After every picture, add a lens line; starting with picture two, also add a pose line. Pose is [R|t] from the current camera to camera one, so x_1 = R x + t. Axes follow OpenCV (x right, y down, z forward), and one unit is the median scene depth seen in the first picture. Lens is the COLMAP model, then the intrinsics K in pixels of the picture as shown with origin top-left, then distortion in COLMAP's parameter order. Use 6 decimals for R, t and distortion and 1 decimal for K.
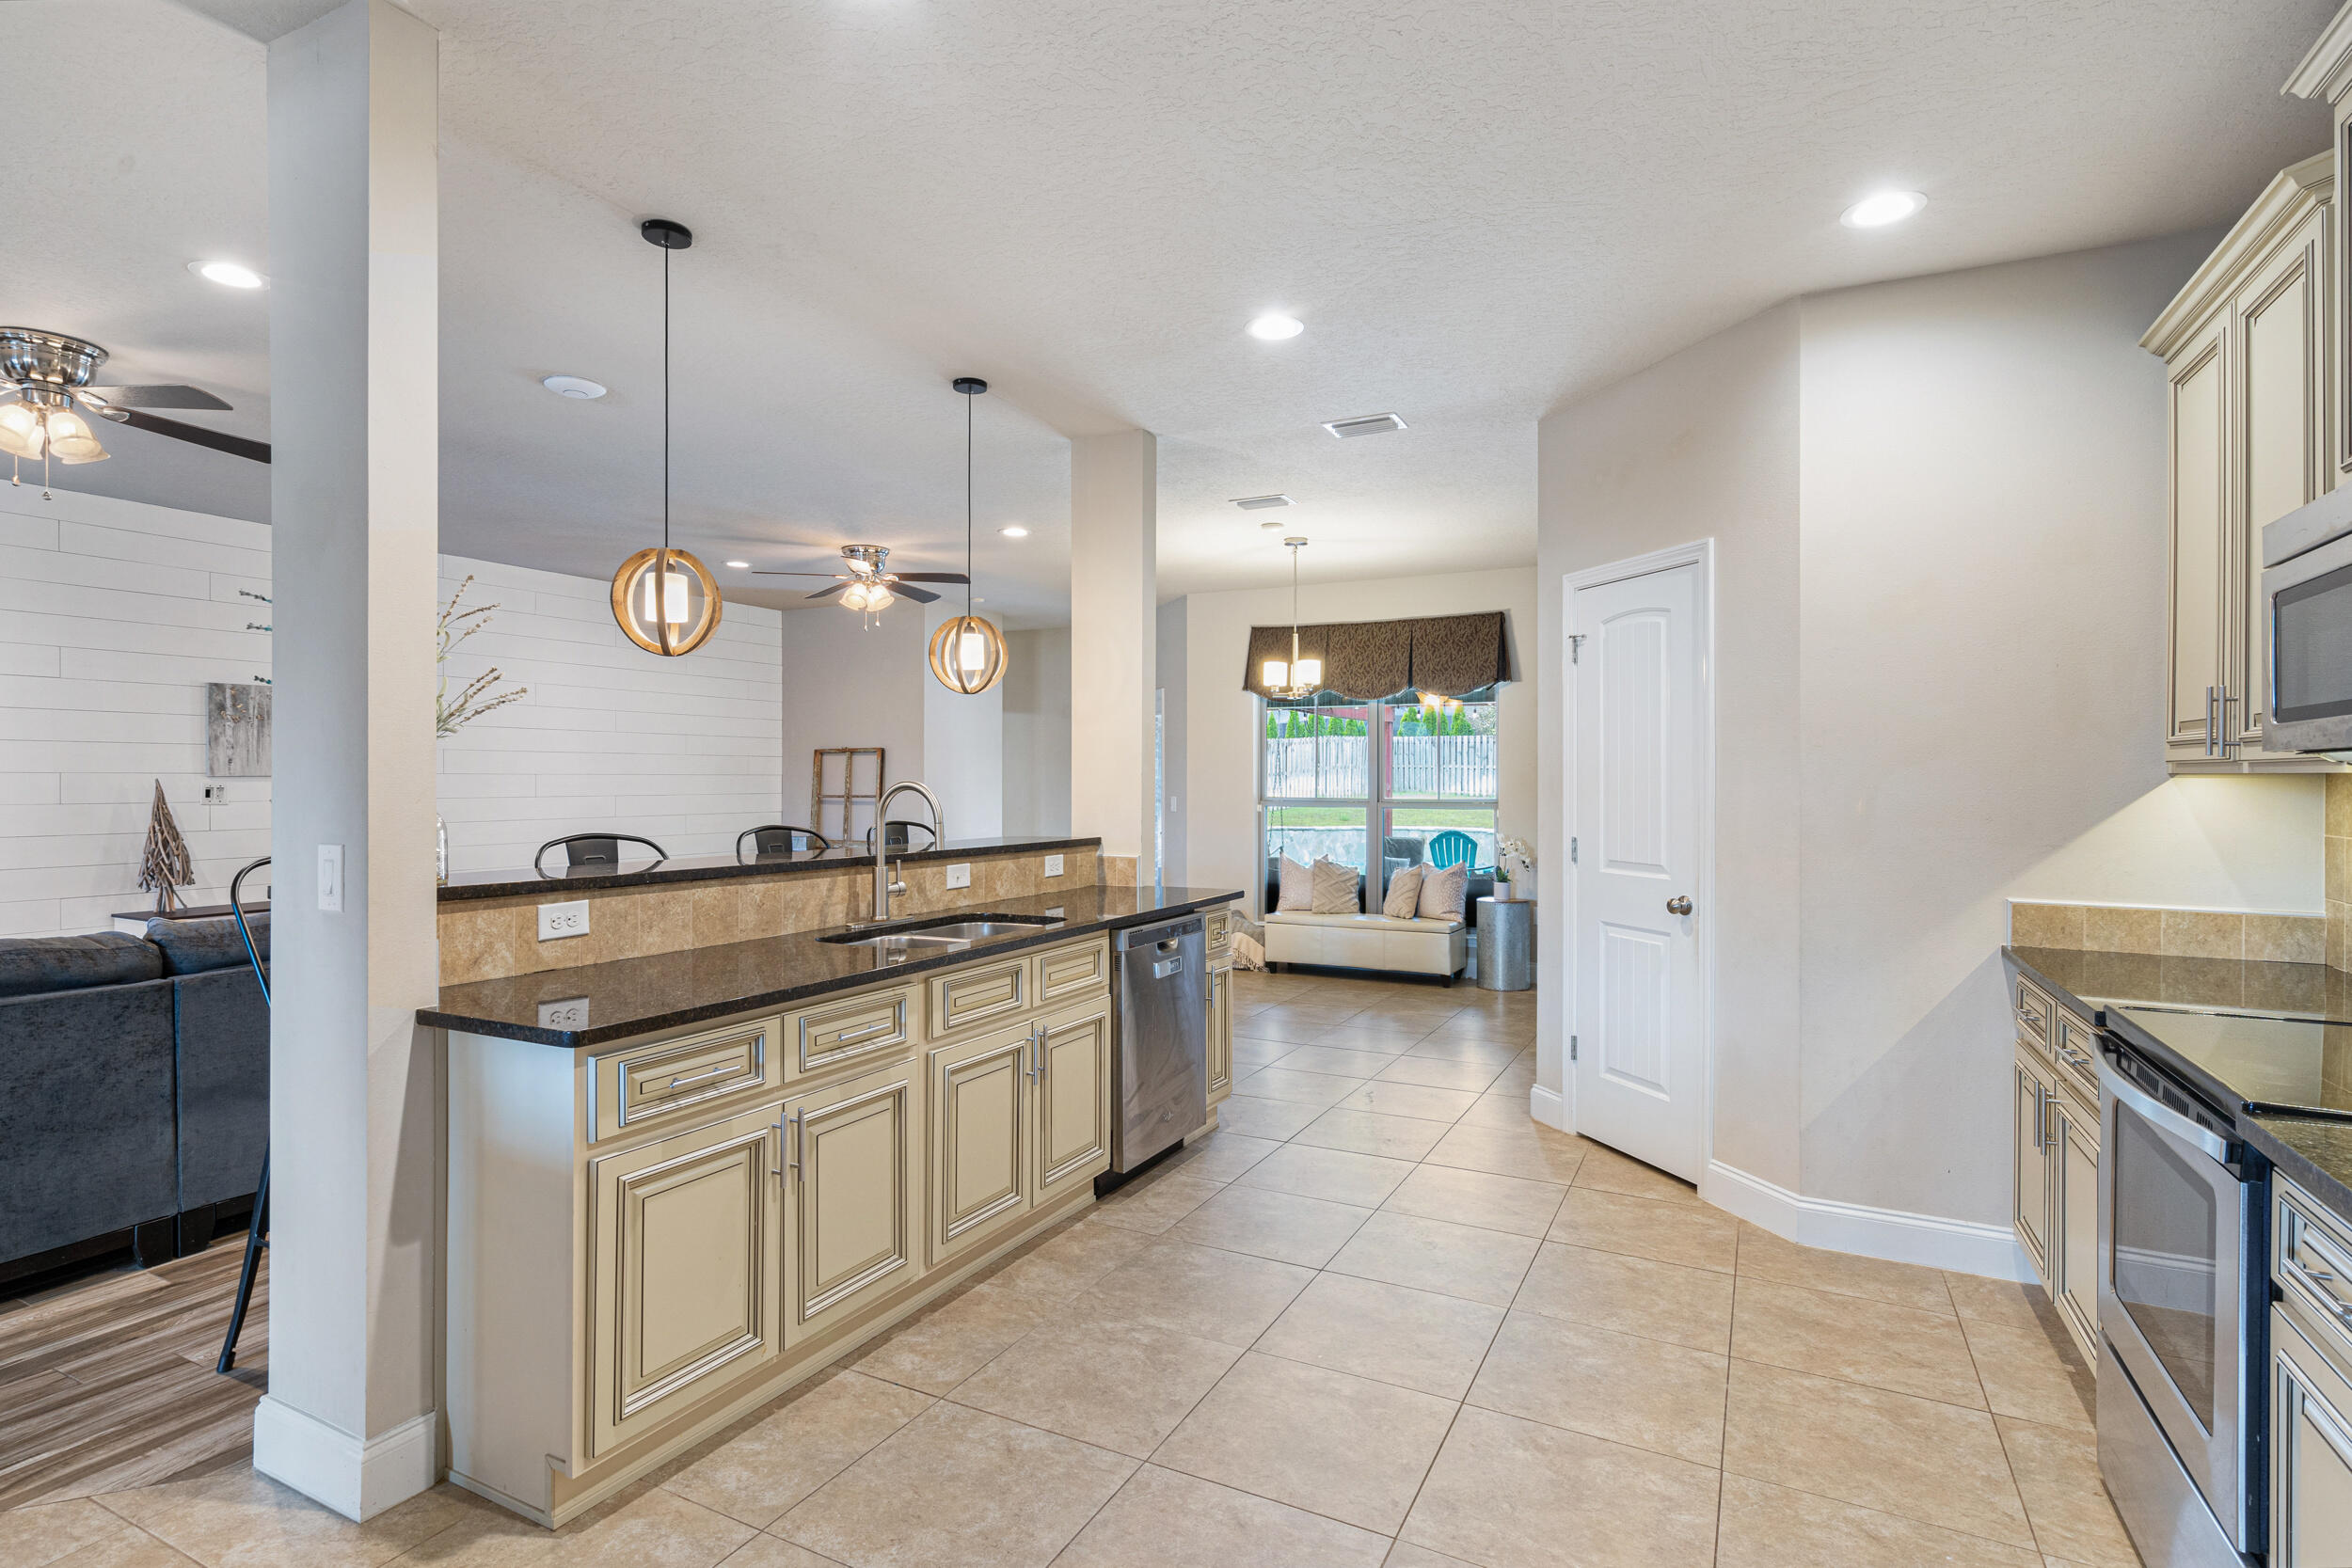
lens RADIAL K [[1158.9, 0, 1168.7], [0, 1158.9, 783.5], [0, 0, 1]] dist [0.000481, 0.000292]
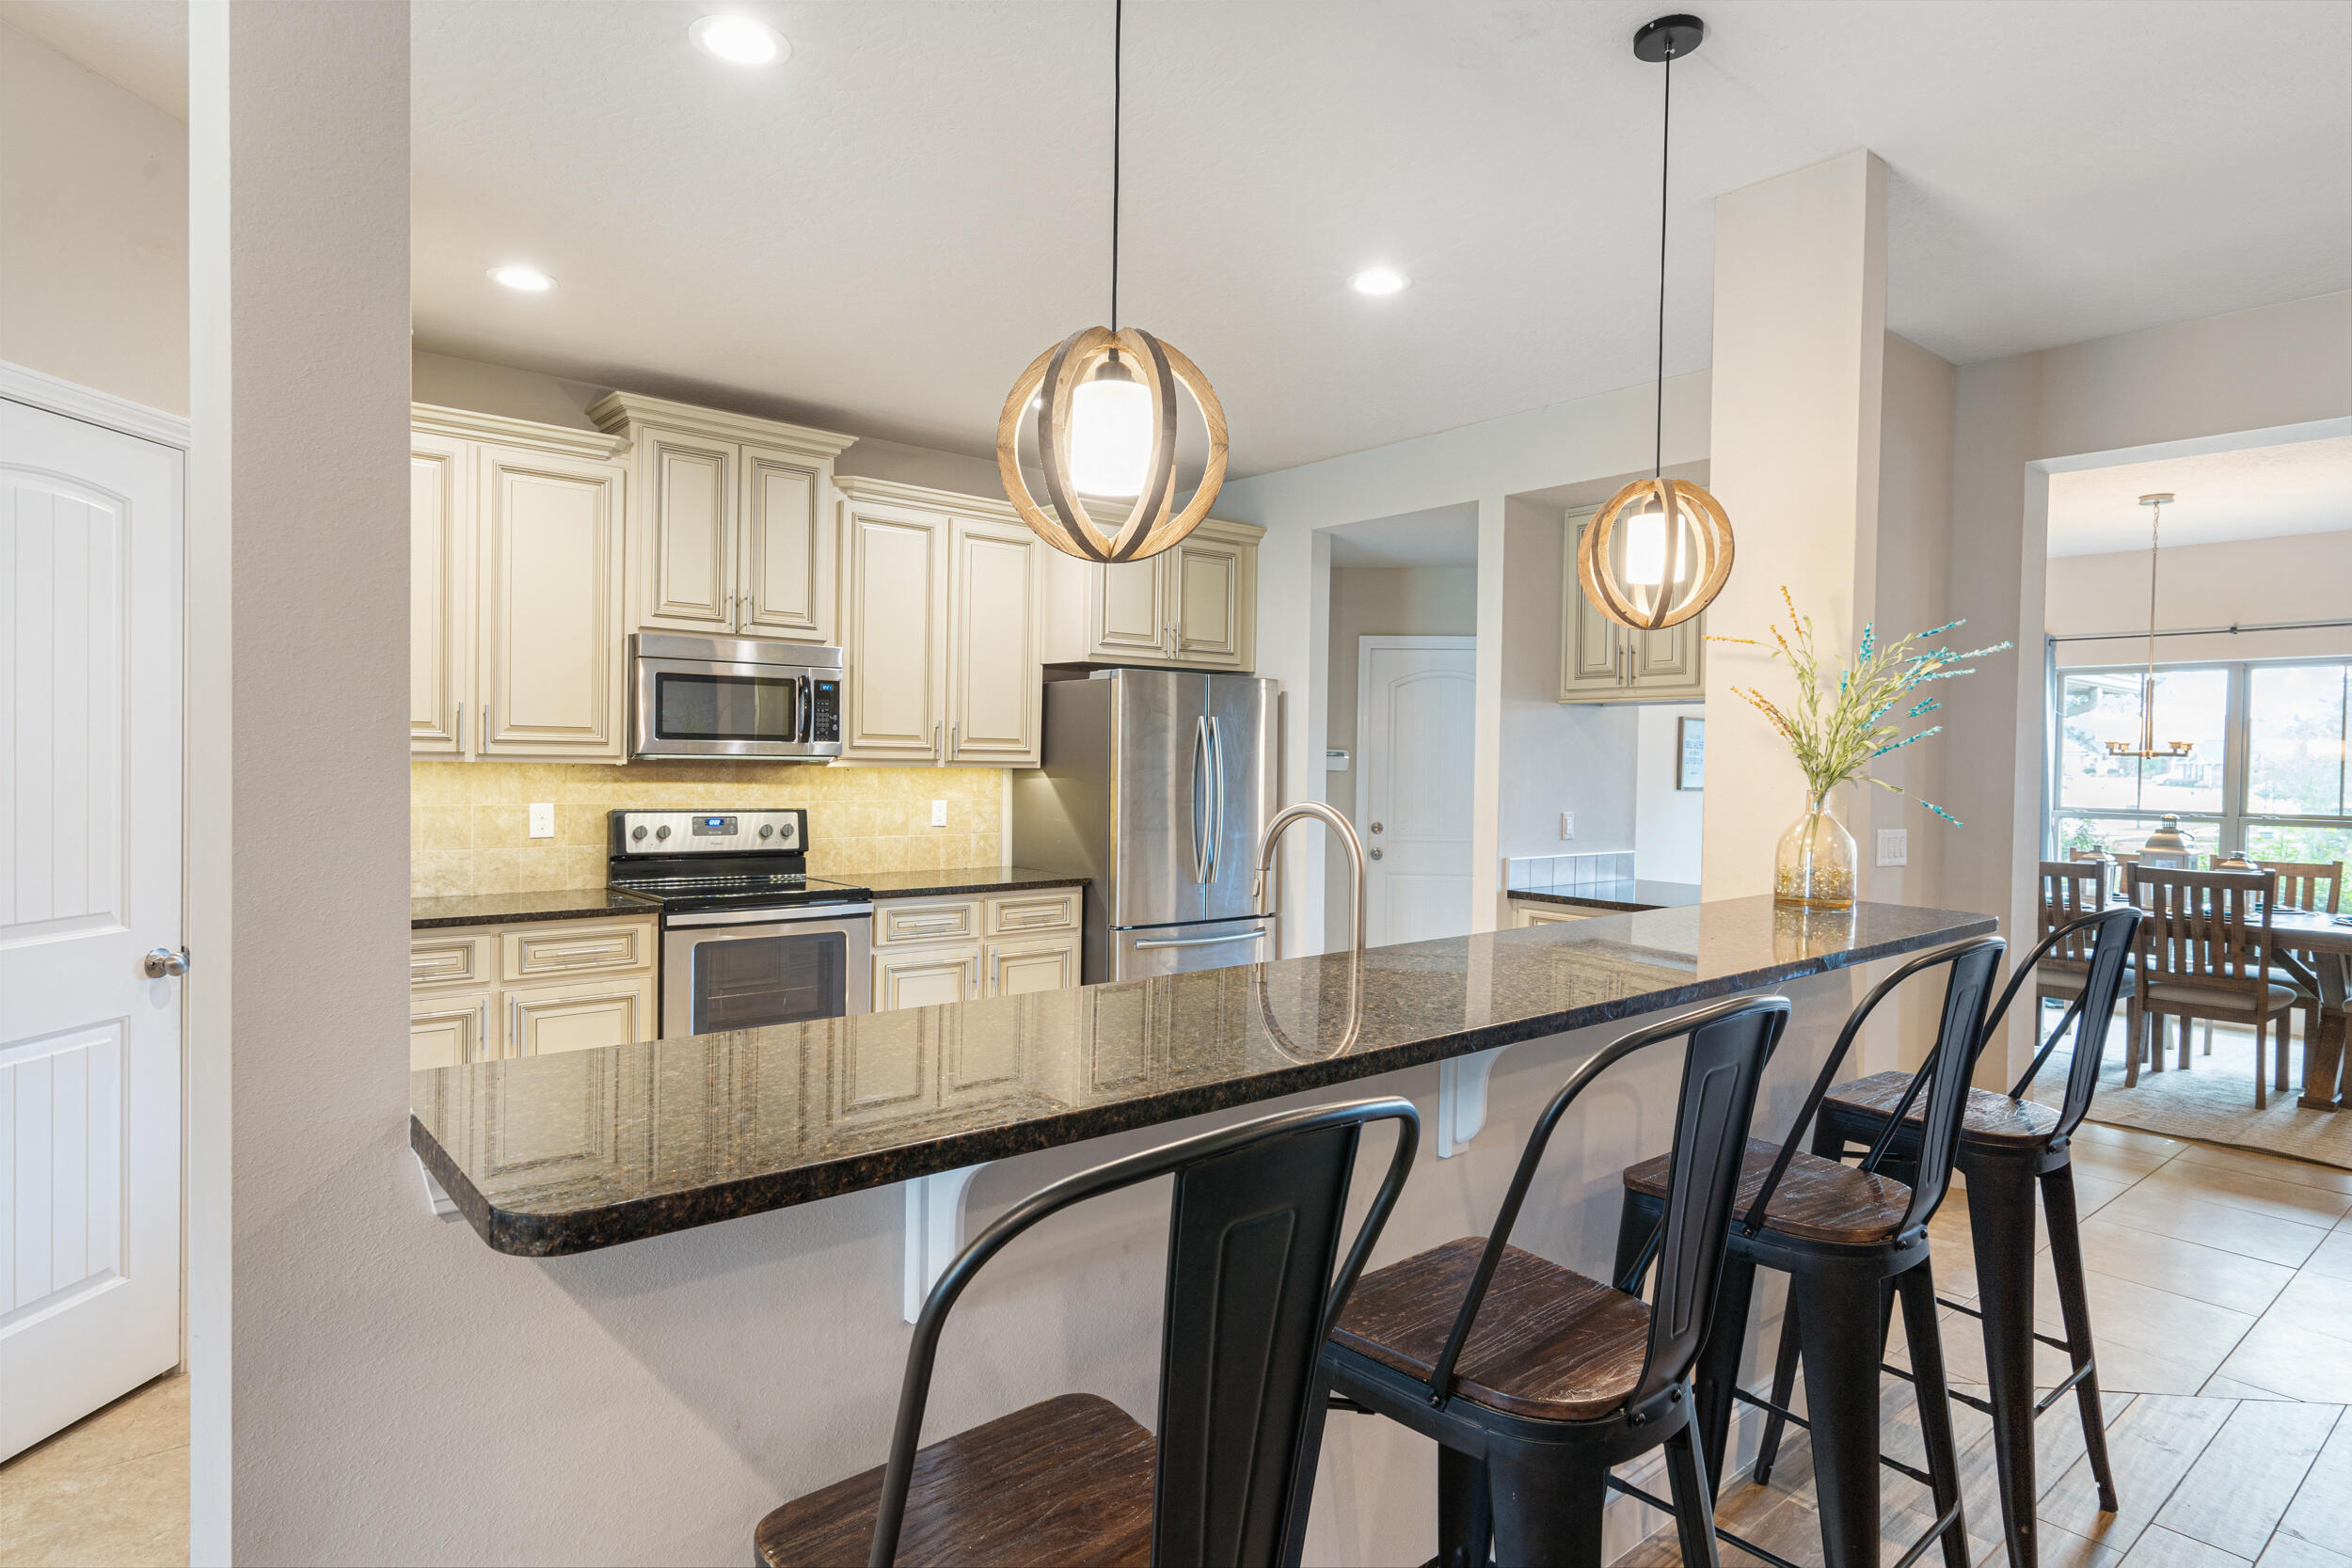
lens RADIAL K [[1296.2, 0, 1178.0], [0, 1296.2, 779.8], [0, 0, 1]] dist [-0.001703, 0.000241]
pose [[-0.927424, -0.022122, 0.373358, -0.325597], [-0.015371, 0.999660, 0.021050, -0.020538], [-0.373697, 0.013784, -0.927449, 1.308298]]
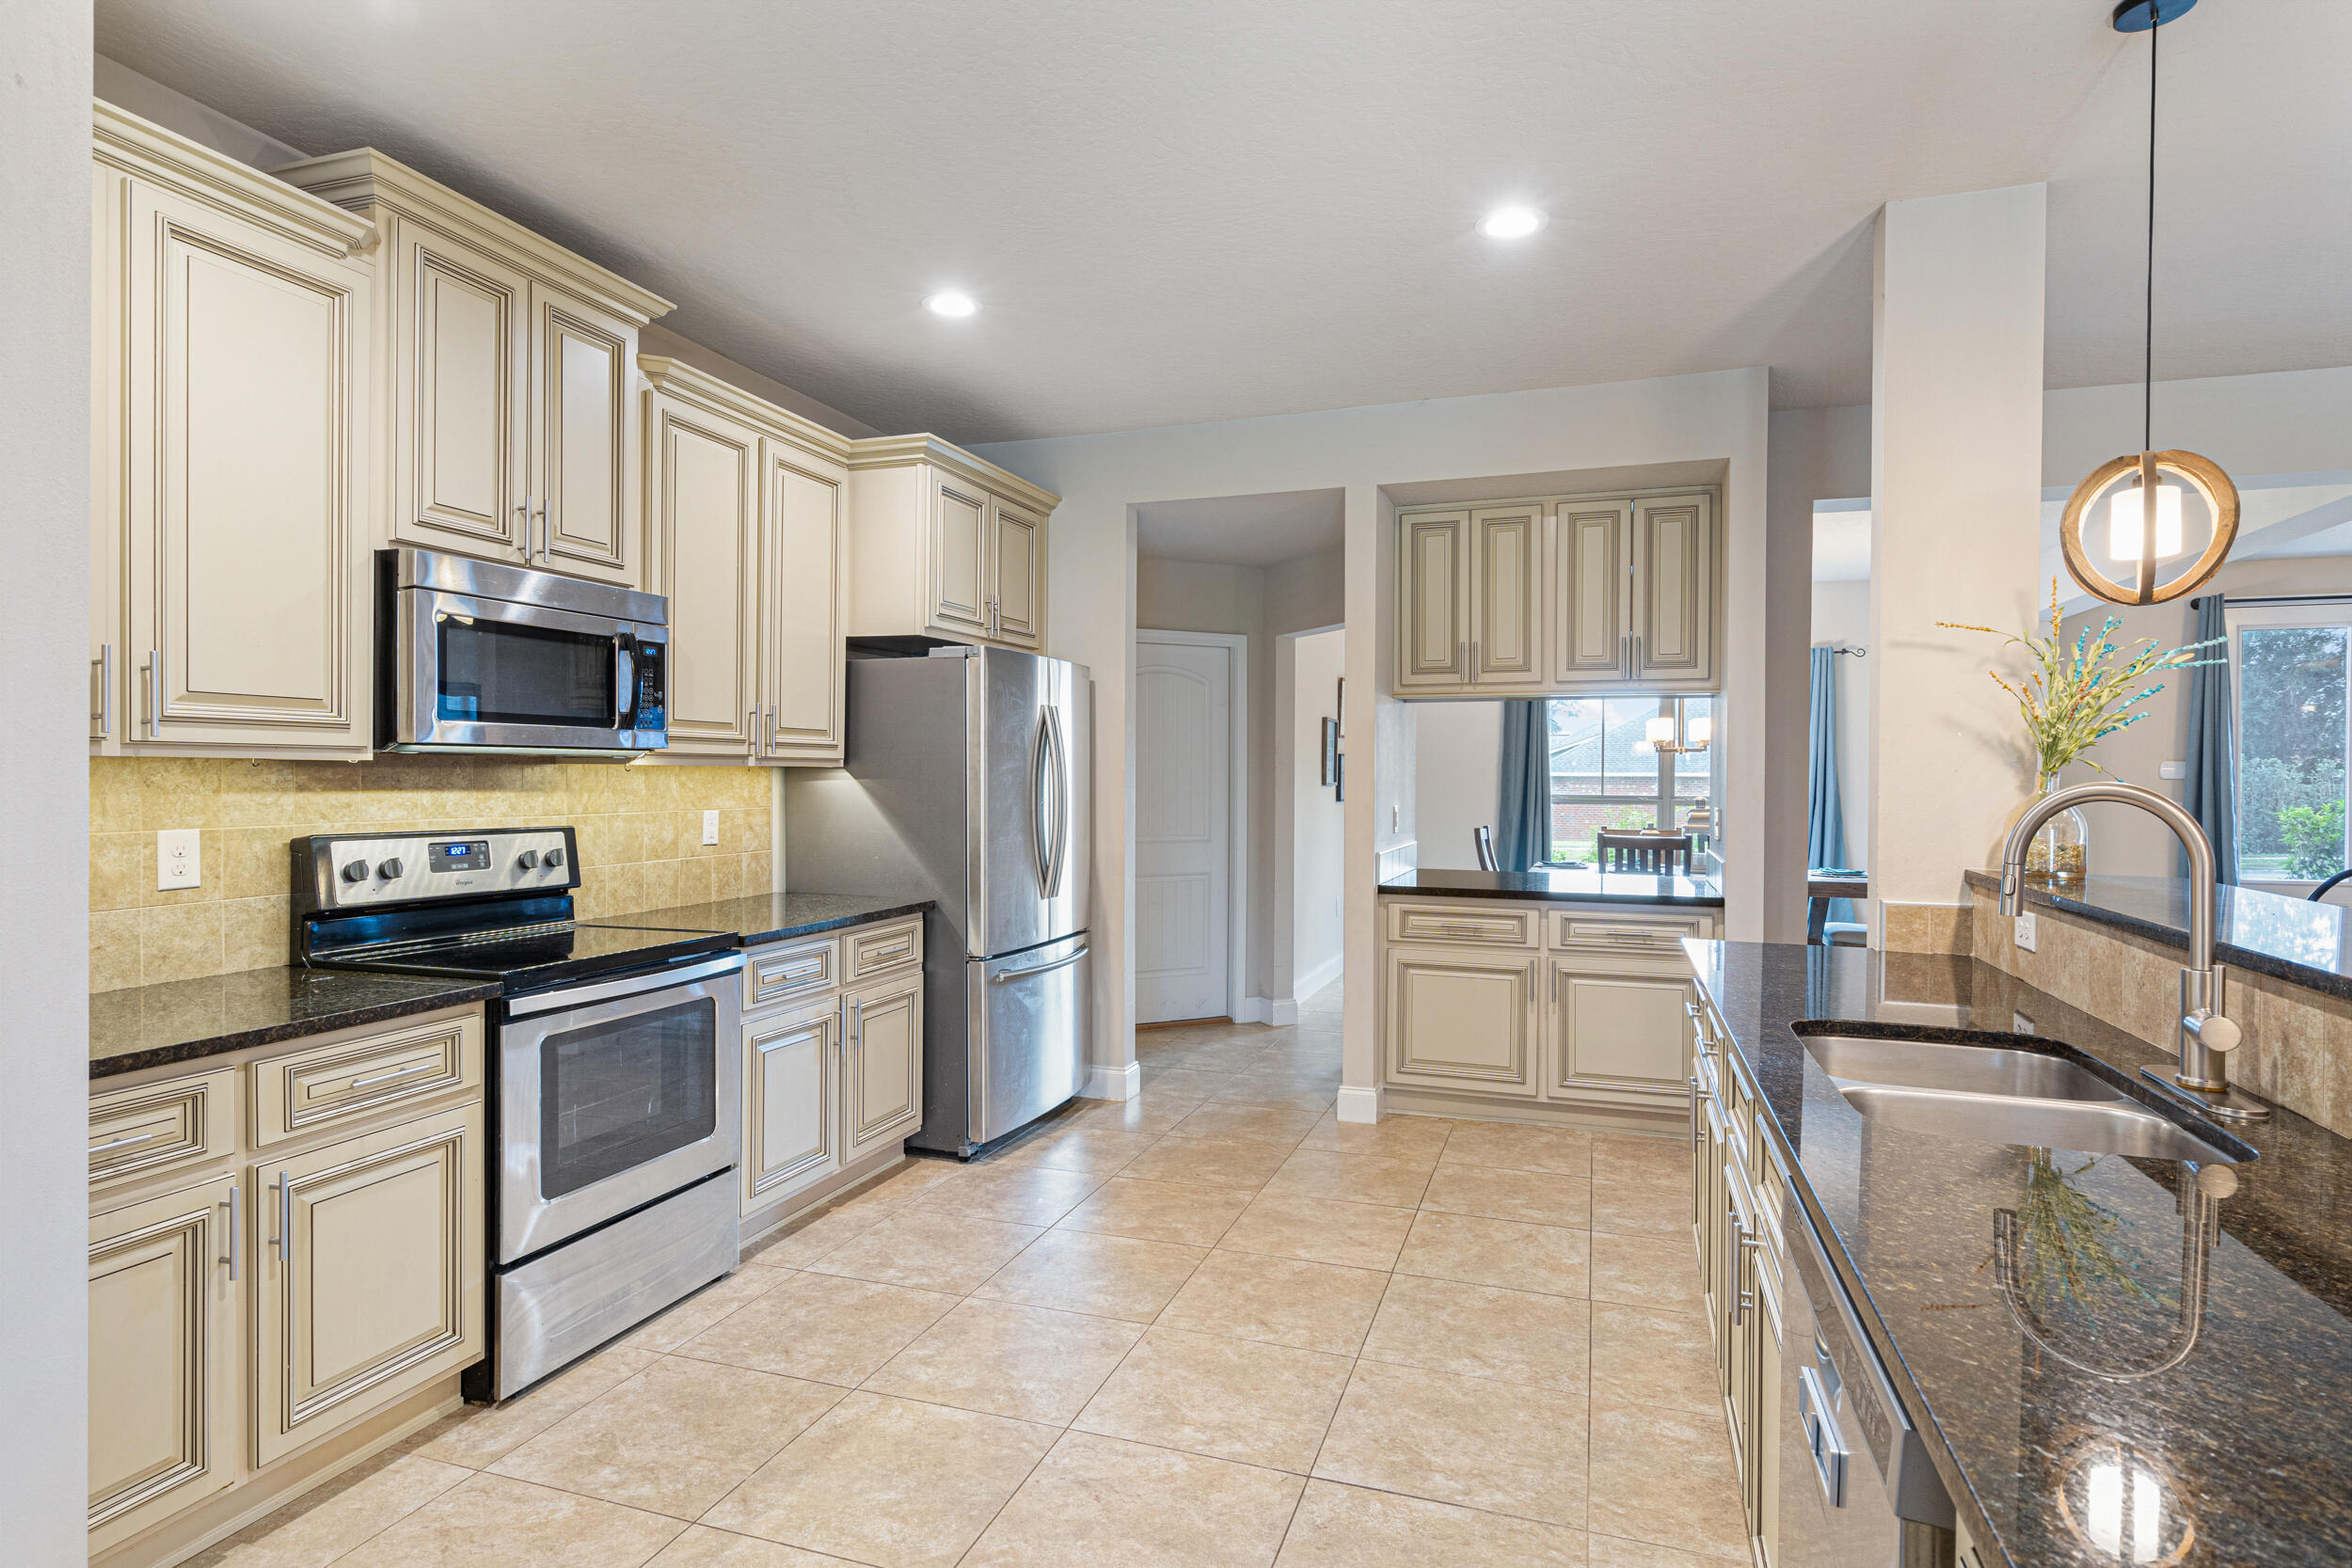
lens RADIAL K [[1228.6, 0, 1177.1], [0, 1228.6, 780.0], [0, 0, 1]] dist [0.000352, 0.000264]
pose [[-0.988565, -0.006780, -0.150640, 0.186169], [-0.008301, 0.999921, 0.009473, -0.003412], [0.150564, 0.010615, -0.988543, 1.164197]]
